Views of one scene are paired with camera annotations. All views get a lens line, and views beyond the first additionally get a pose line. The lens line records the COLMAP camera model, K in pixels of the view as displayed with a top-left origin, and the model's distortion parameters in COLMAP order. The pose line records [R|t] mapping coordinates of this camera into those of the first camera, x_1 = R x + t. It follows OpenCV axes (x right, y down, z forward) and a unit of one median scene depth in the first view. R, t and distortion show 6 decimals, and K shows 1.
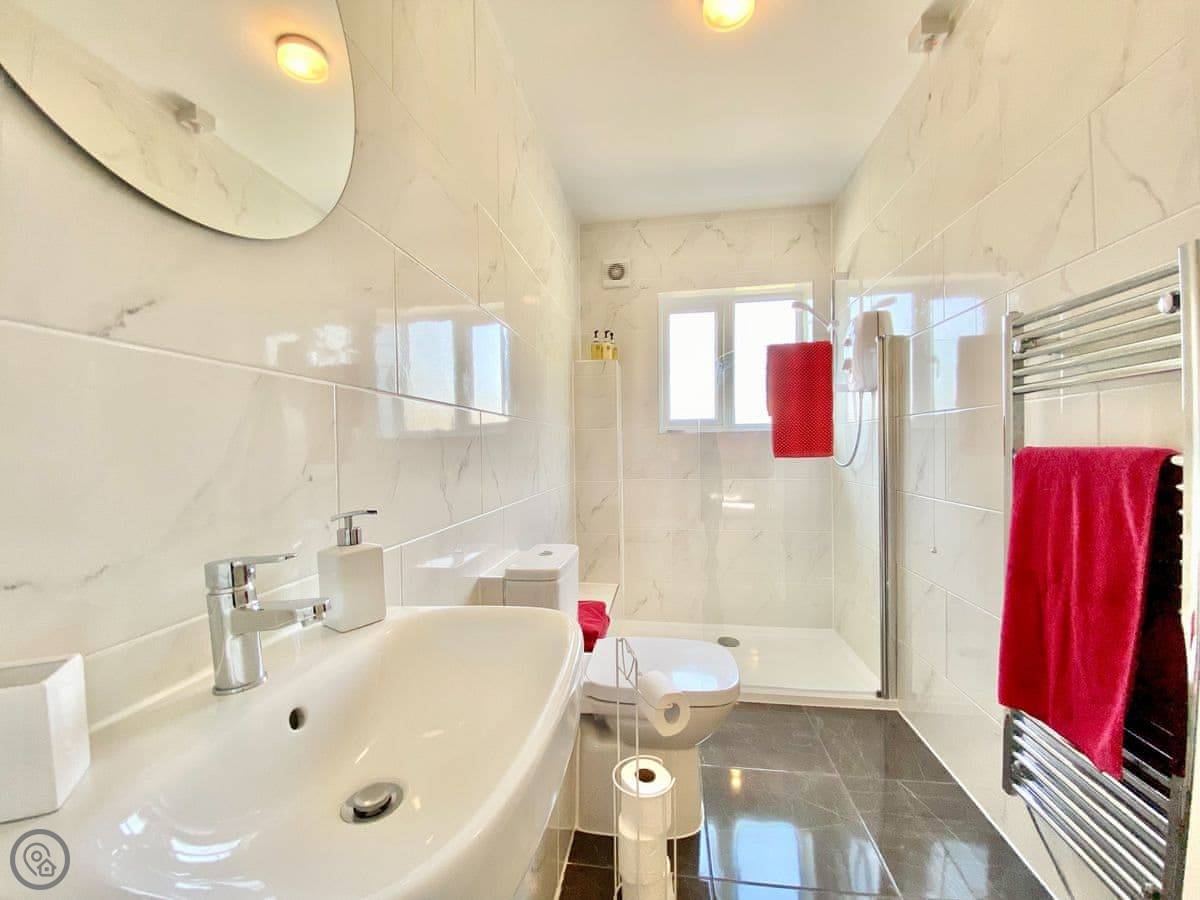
lens RADIAL K [[479.2, 0, 598.6], [0, 479.2, 452.4], [0, 0, 1]] dist [0.027324, -0.030452]
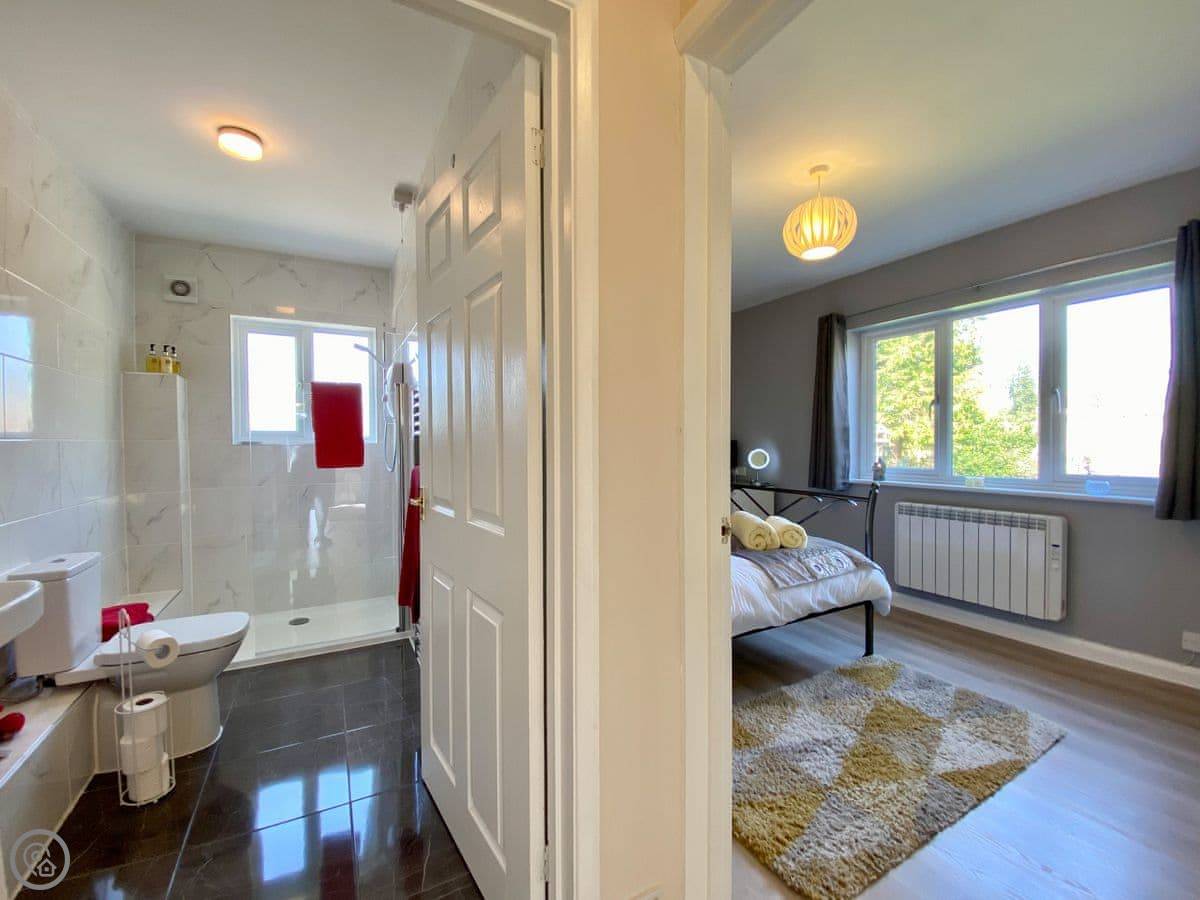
lens RADIAL K [[480.7, 0, 585.6], [0, 480.7, 449.3], [0, 0, 1]] dist [0.002054, -0.013674]
pose [[0.797818, -0.003131, 0.602890, 0.118151], [0.004646, 0.999989, -0.000954, -0.026192], [-0.602880, 0.003562, 0.797824, -0.356300]]
